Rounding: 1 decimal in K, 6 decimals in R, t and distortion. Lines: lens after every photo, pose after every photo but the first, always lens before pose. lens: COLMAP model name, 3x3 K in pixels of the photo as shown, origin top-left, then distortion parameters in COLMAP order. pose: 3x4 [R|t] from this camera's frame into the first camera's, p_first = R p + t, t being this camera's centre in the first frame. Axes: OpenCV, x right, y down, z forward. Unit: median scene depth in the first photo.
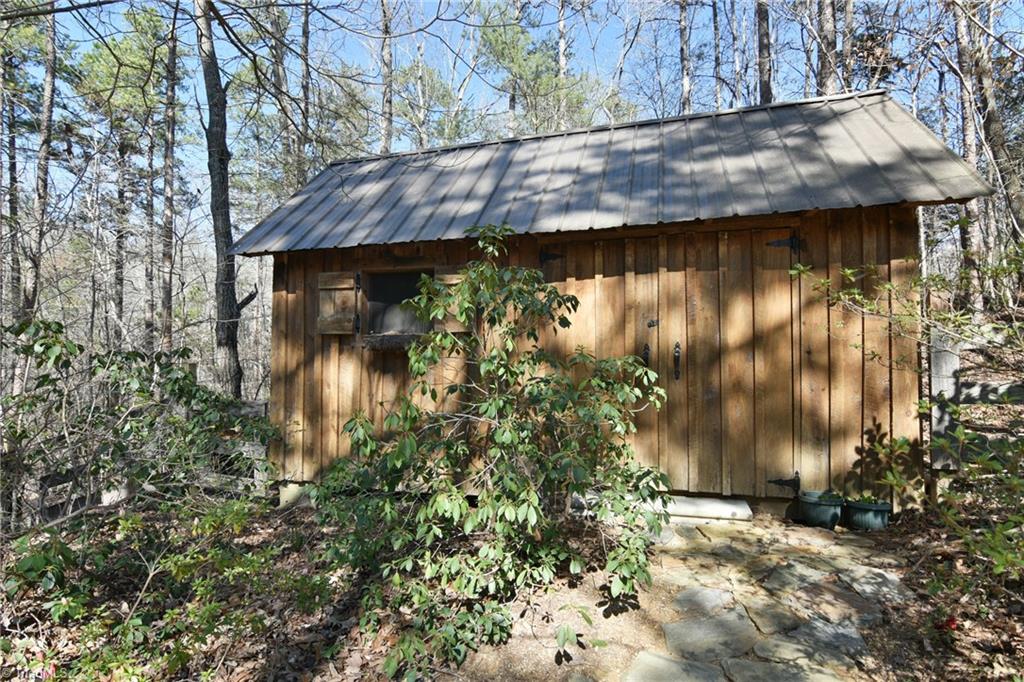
lens RADIAL K [[524.1, 0, 511.5], [0, 524.1, 335.2], [0, 0, 1]] dist [-0.001020, -0.018267]
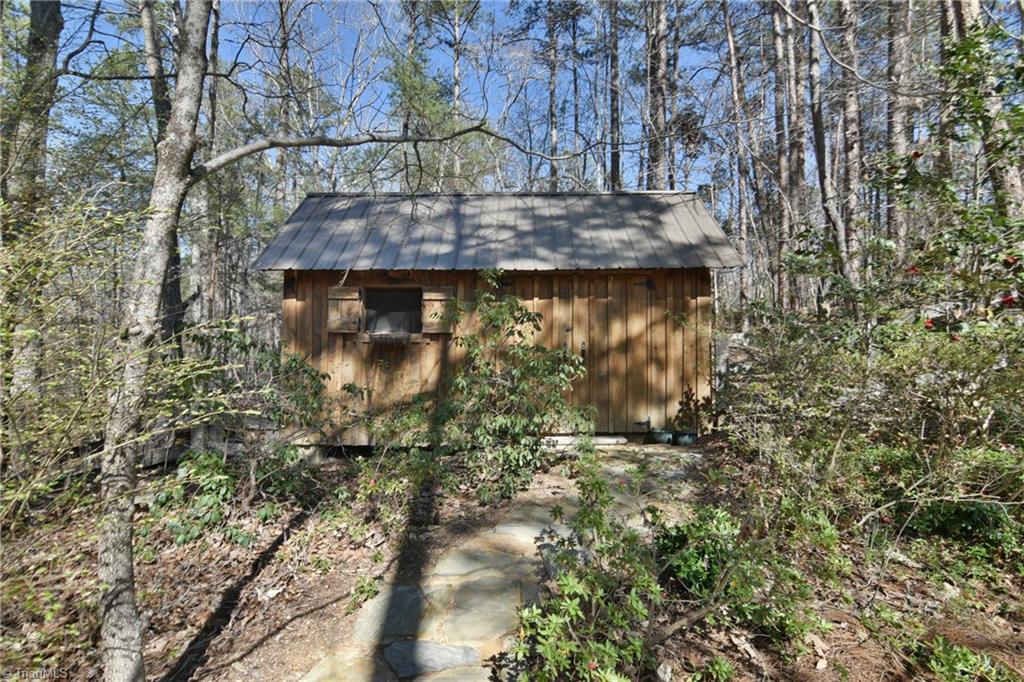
lens RADIAL K [[500.8, 0, 512.0], [0, 500.8, 341.0], [0, 0, 1]] dist [-0.001735, -0.013149]
pose [[0.963763, 0.012286, 0.266477, -0.291172], [-0.010295, 0.999908, -0.008864, 0.022285], [-0.266562, 0.005800, 0.963800, -0.415848]]
